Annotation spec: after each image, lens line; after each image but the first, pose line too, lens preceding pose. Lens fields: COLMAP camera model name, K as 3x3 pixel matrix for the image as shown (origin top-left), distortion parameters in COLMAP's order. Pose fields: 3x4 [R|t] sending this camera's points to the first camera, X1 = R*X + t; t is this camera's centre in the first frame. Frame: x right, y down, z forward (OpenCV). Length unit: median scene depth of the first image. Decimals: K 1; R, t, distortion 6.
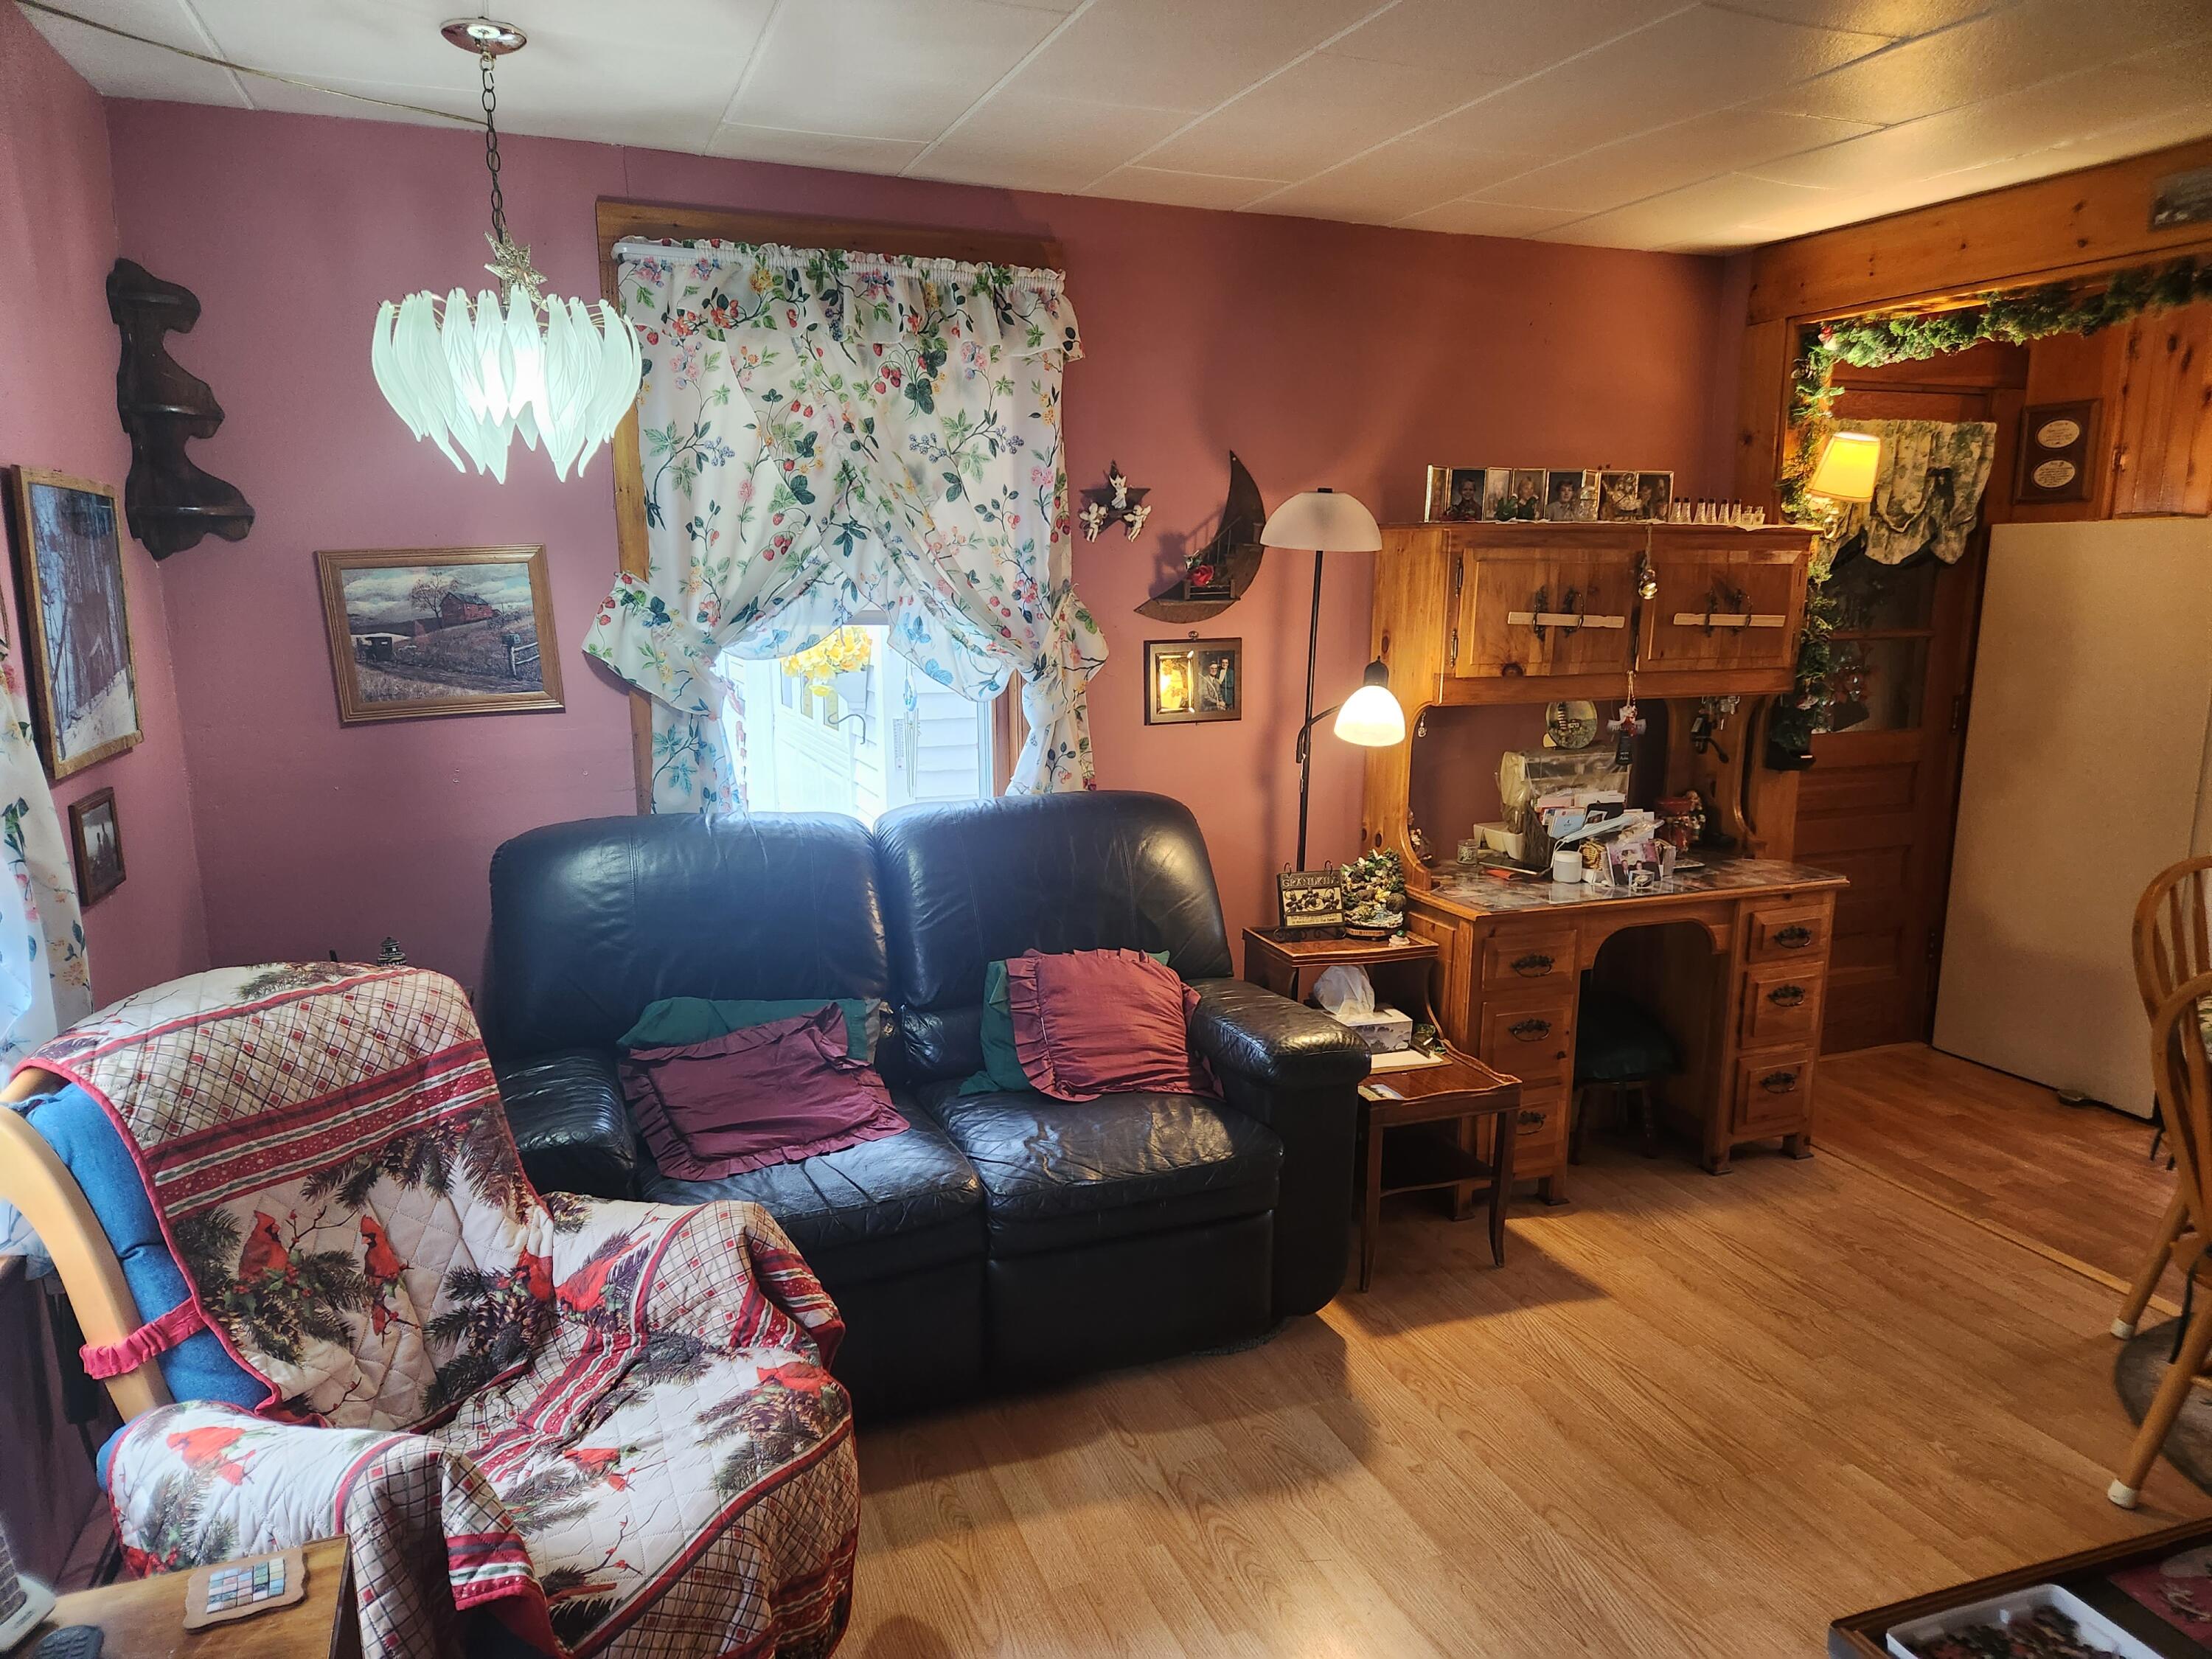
lens RADIAL K [[1479.8, 0, 1106.0], [0, 1479.8, 829.5], [0, 0, 1]] dist [0.082704, -0.070653]
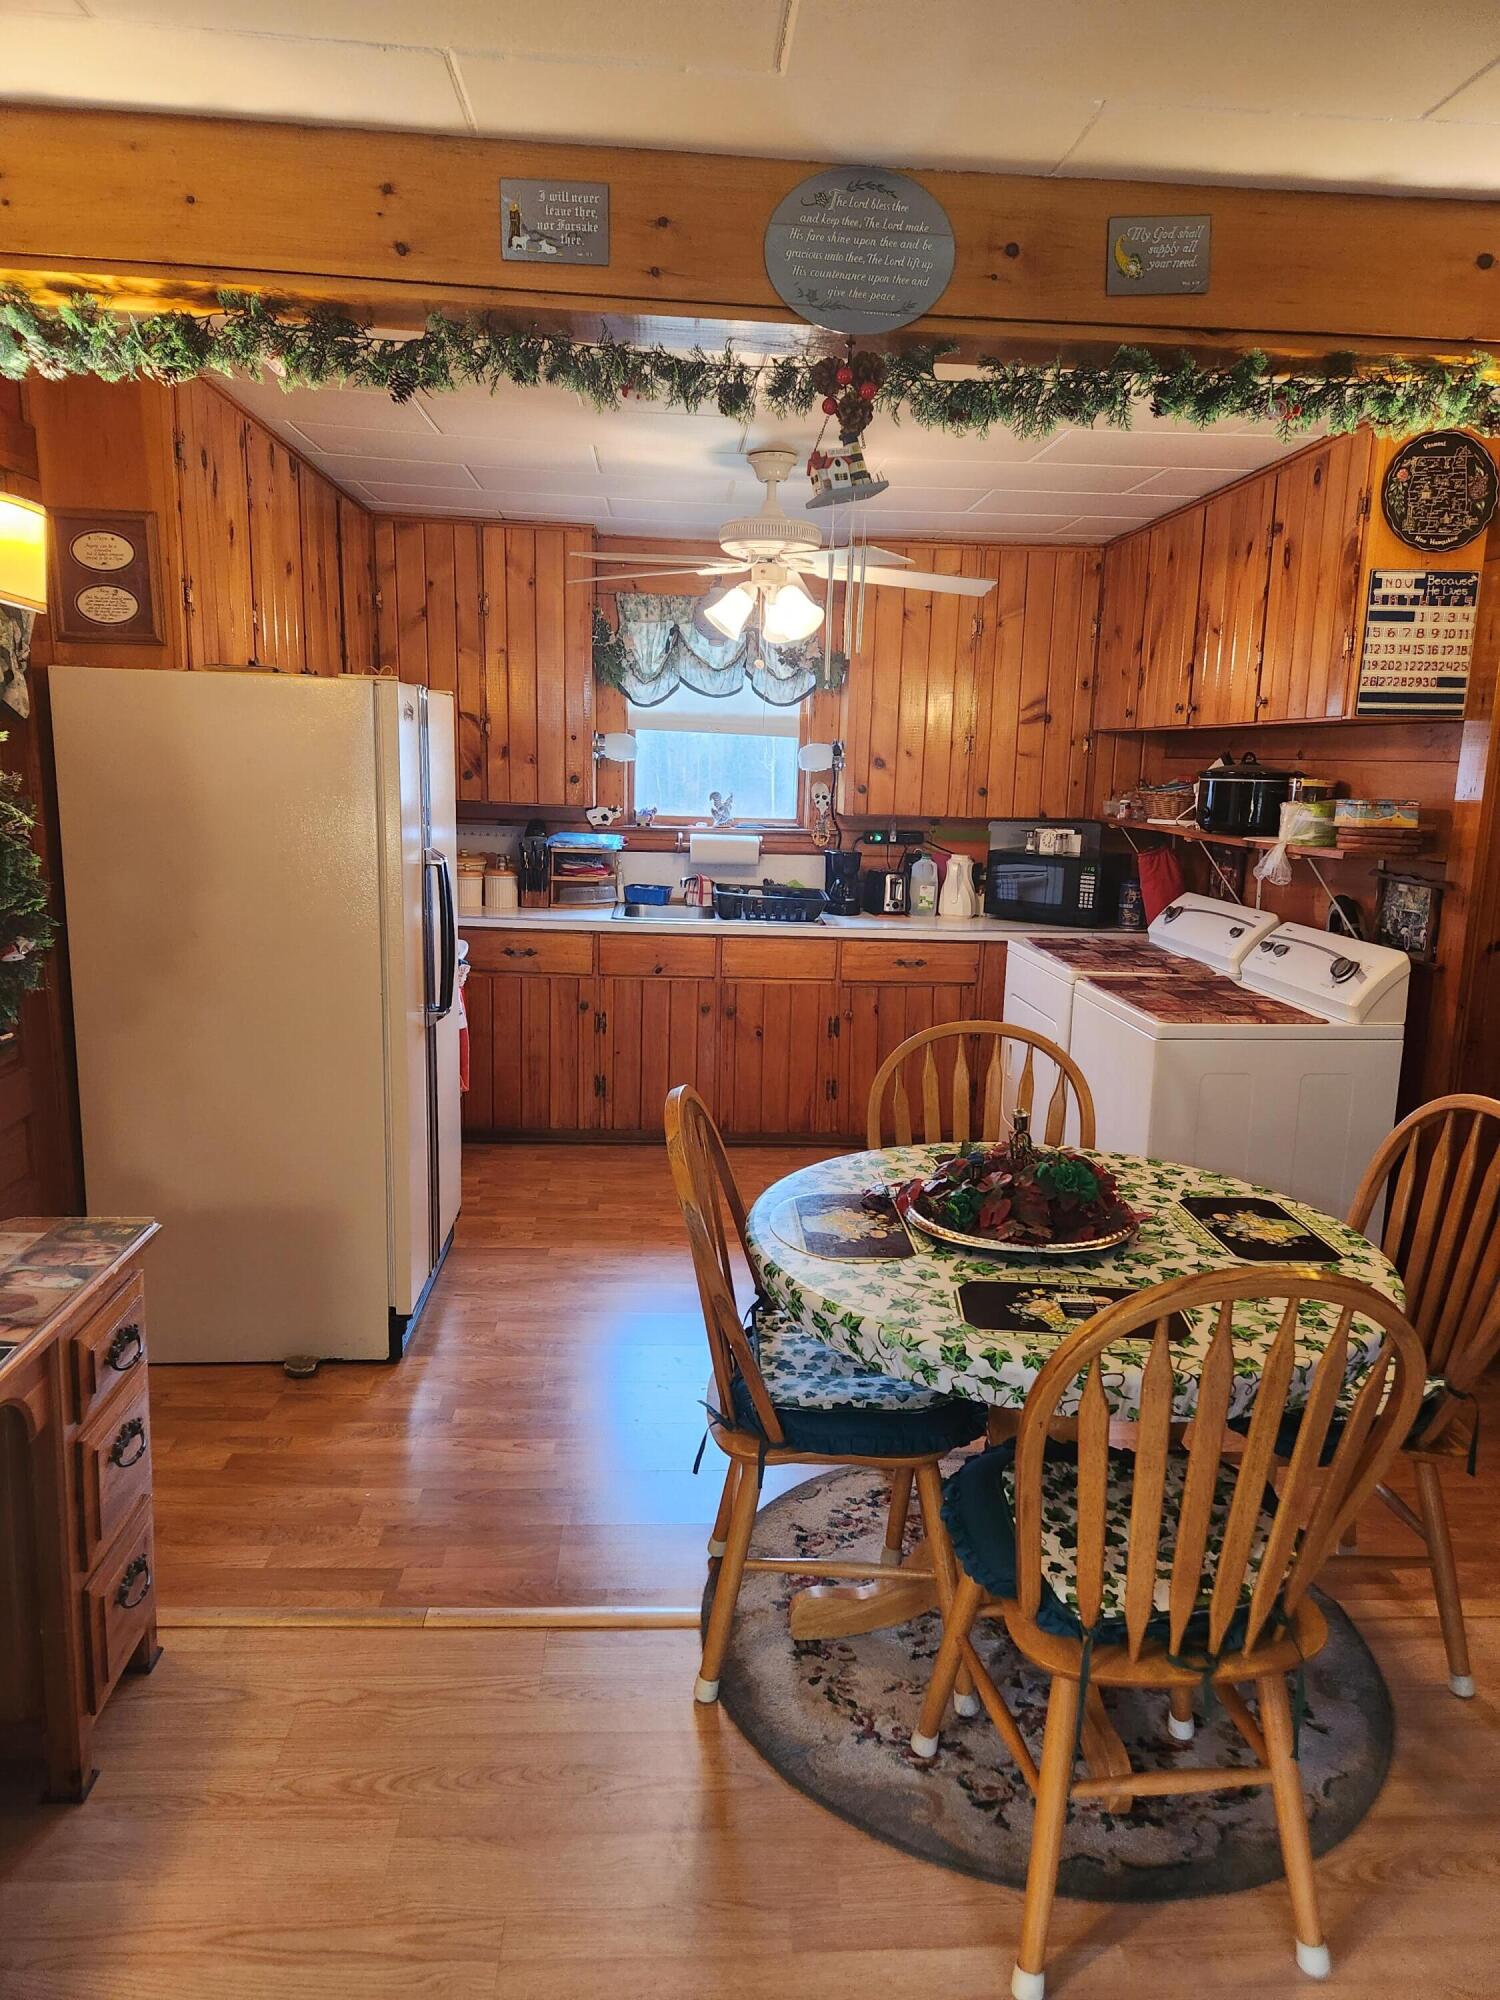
lens RADIAL K [[1333.6, 0, 750.0], [0, 1333.6, 1000.0], [0, 0, 1]] dist [0.078227, -0.063808]
pose [[0.298793, -0.169710, 0.939106, 0.054678], [0.144888, 0.980720, 0.131132, -0.100667], [-0.943255, 0.096884, 0.317622, 0.607868]]
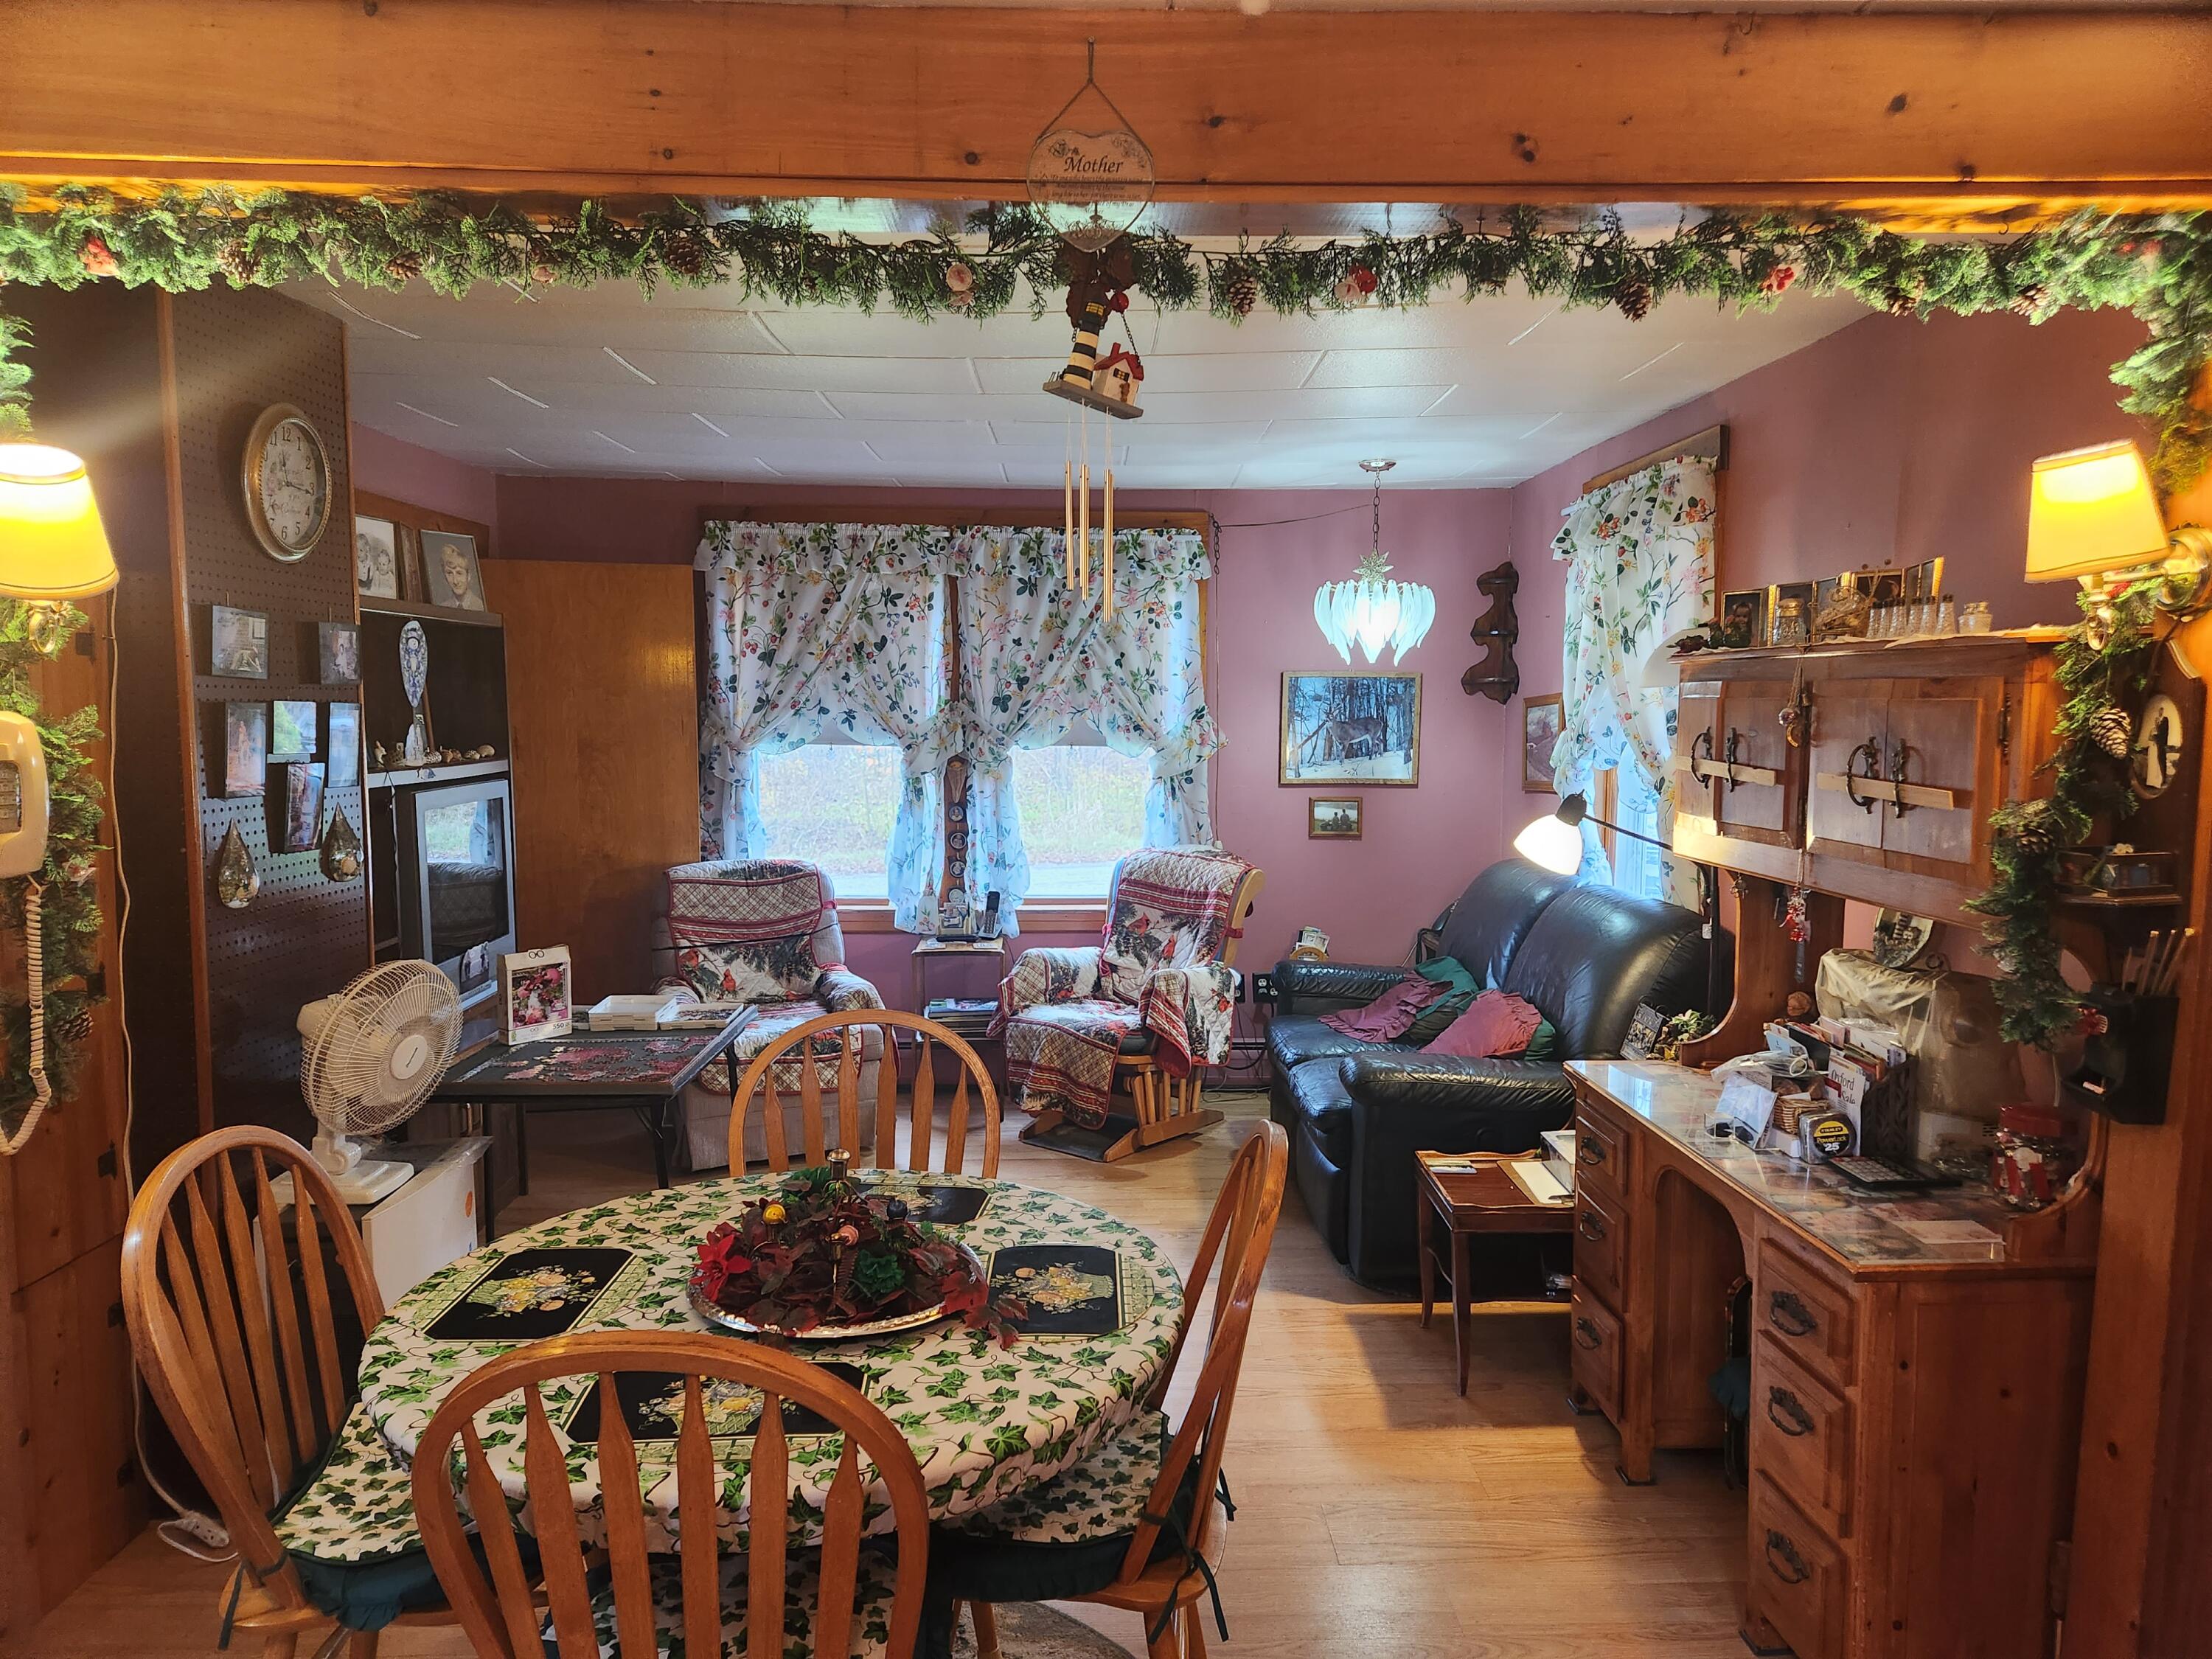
lens RADIAL K [[1479.8, 0, 1106.0], [0, 1479.8, 829.5], [0, 0, 1]] dist [0.082704, -0.070653]
pose [[-0.331325, 0.074142, -0.940599, 1.155335], [-0.175518, 0.974663, 0.138654, -0.159092], [0.927047, 0.211032, -0.309917, 0.930510]]
